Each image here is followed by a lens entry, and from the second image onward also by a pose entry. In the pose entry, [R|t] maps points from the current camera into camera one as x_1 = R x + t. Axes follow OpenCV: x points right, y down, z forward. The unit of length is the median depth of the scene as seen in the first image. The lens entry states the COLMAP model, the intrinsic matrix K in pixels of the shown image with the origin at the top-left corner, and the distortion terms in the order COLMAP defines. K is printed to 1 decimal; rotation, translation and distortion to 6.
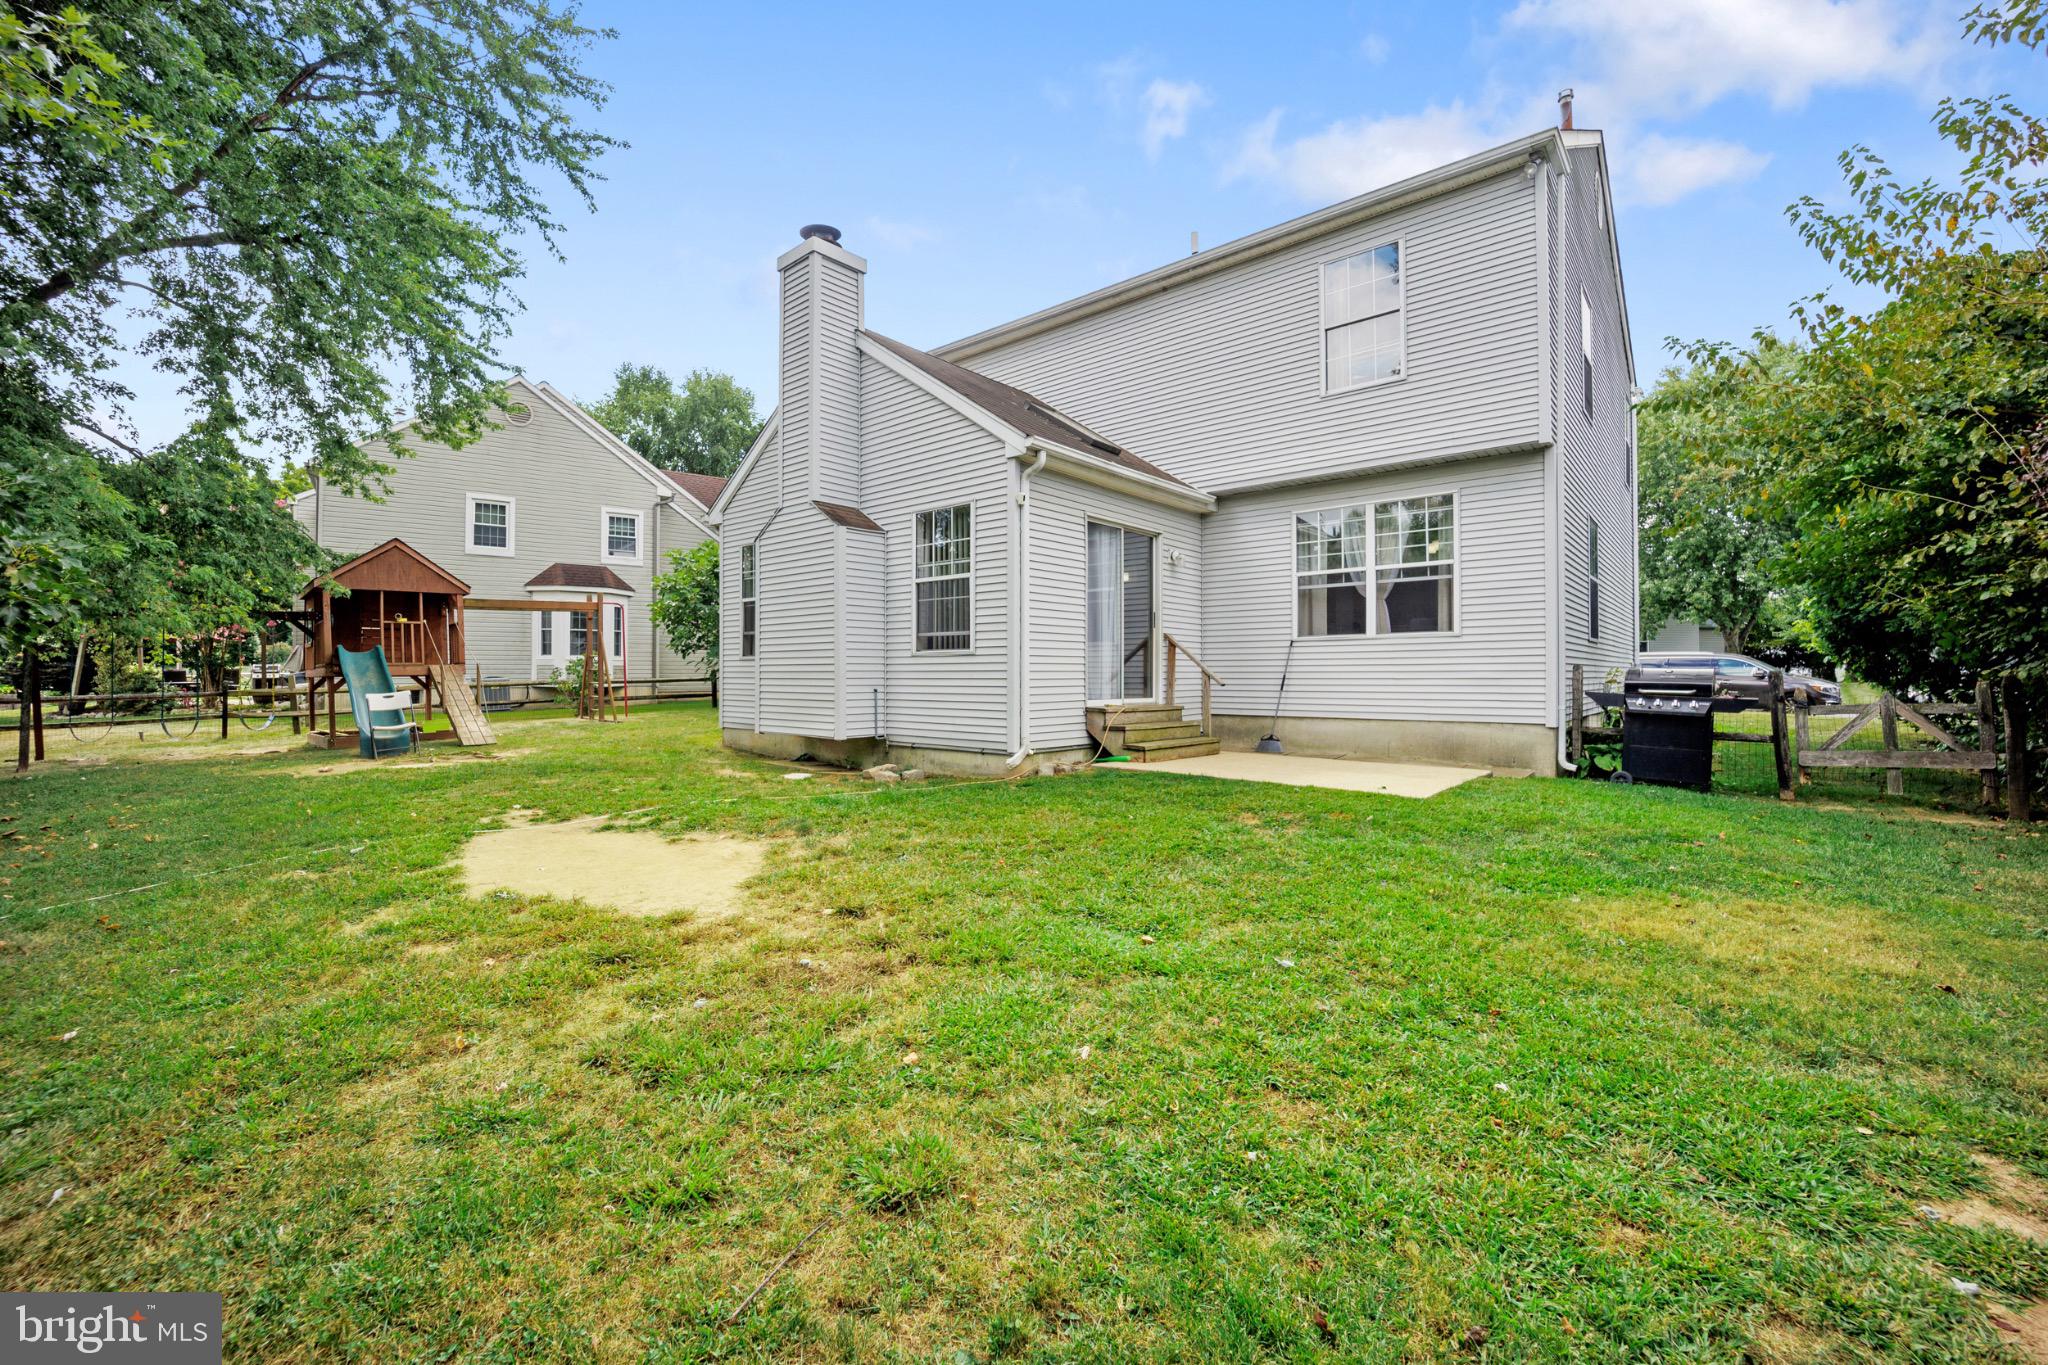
lens RADIAL K [[852.5, 0, 1021.7], [0, 852.5, 659.7], [0, 0, 1]] dist [-0.012394, 0.000032]
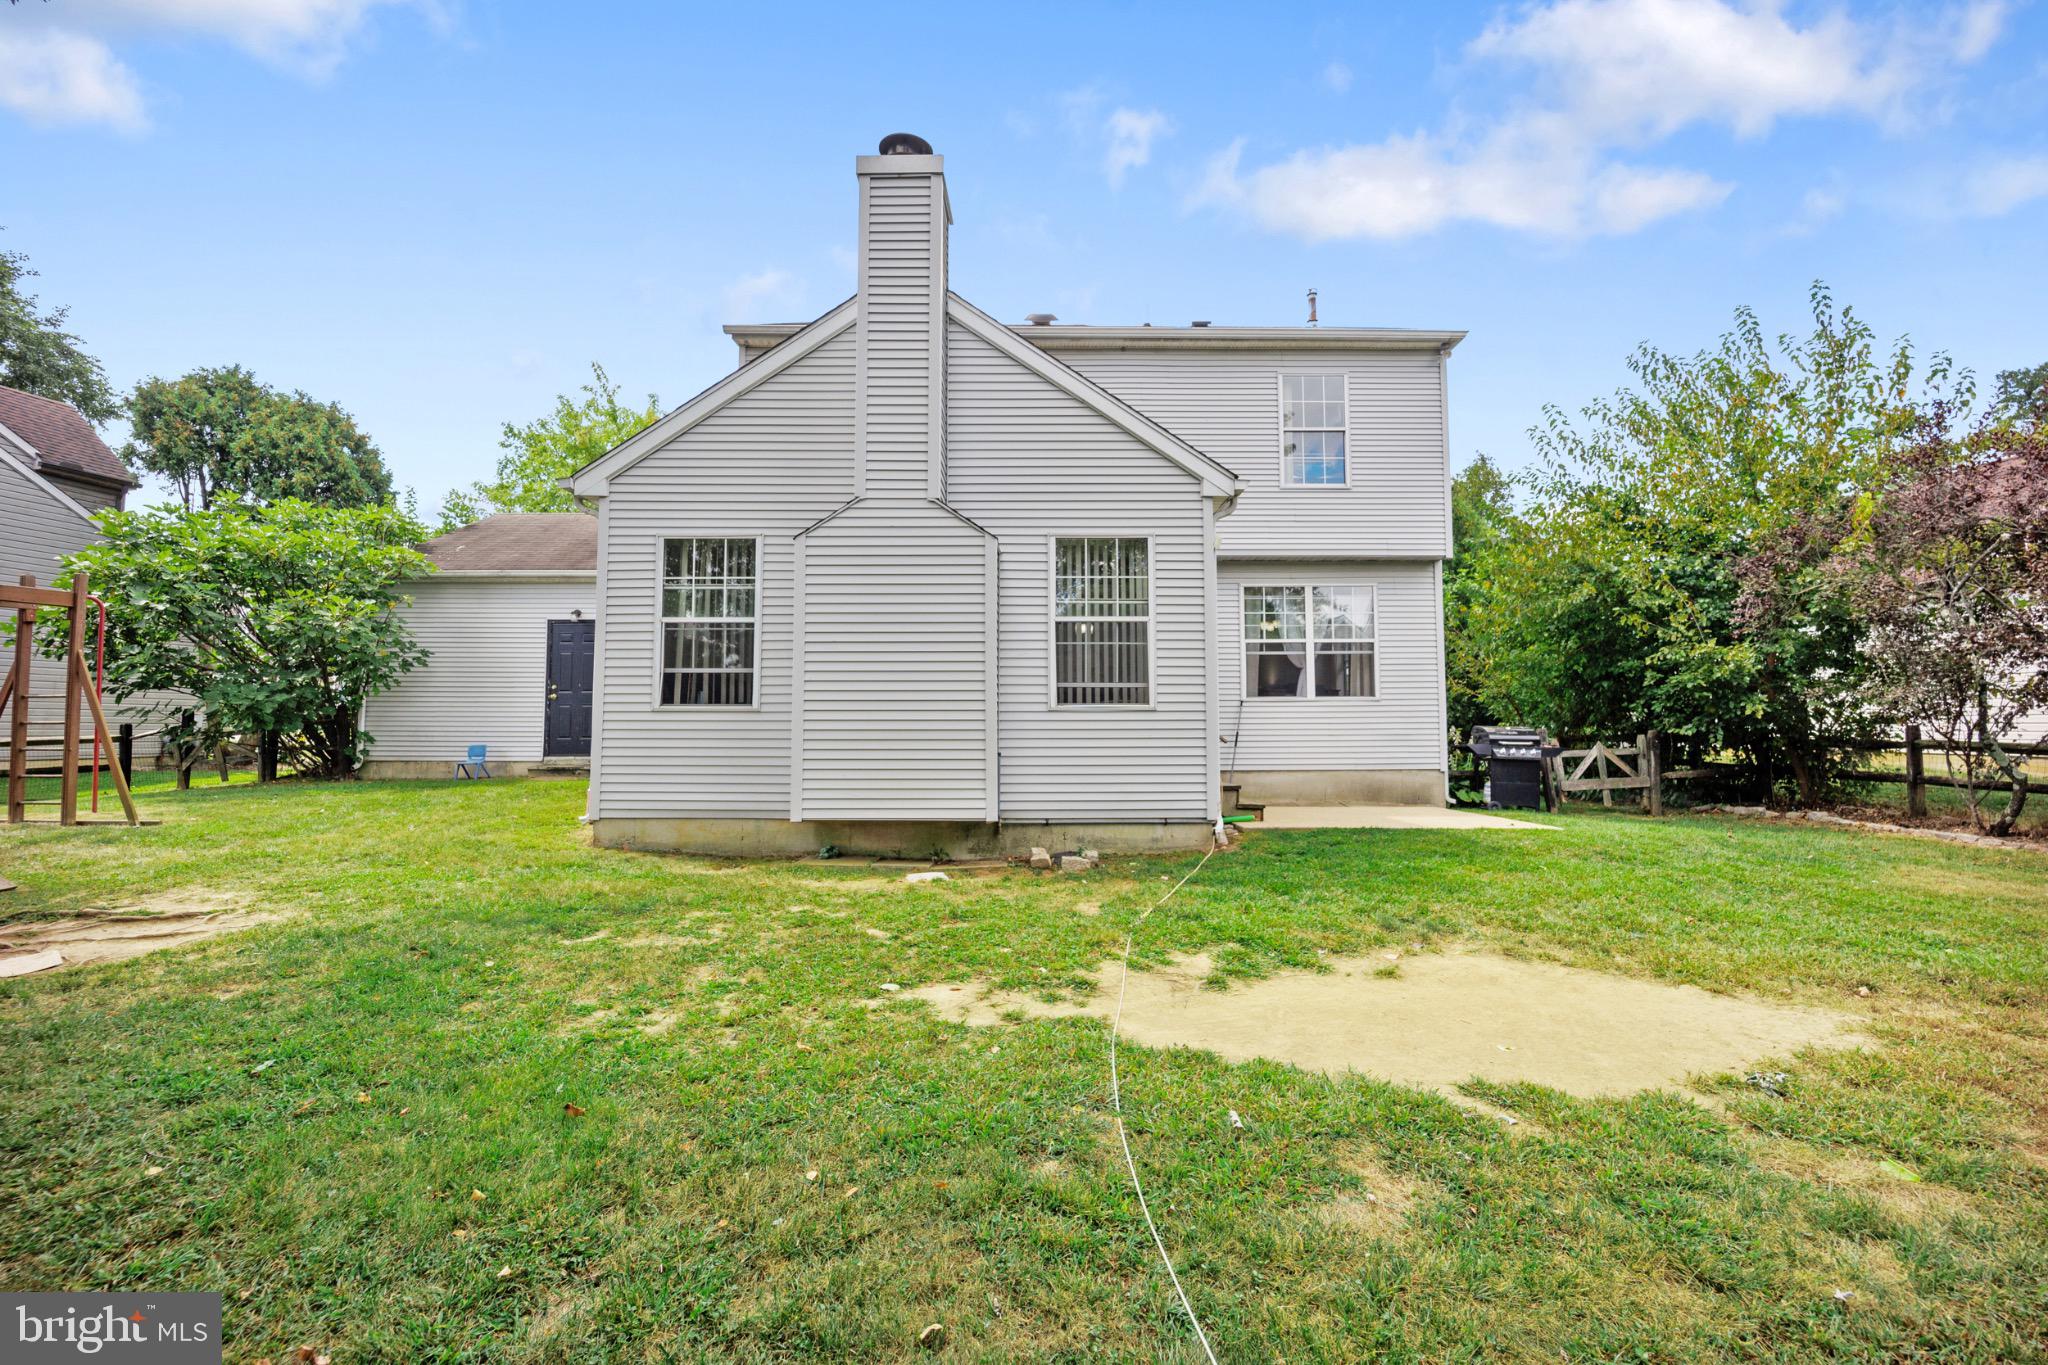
lens RADIAL K [[852.5, 0, 1021.7], [0, 852.5, 659.7], [0, 0, 1]] dist [-0.012394, 0.000032]
pose [[0.747562, 0.053394, 0.662042, -0.651655], [-0.010983, 0.997621, -0.068057, 0.002827], [-0.664101, 0.043605, 0.746370, 0.387139]]
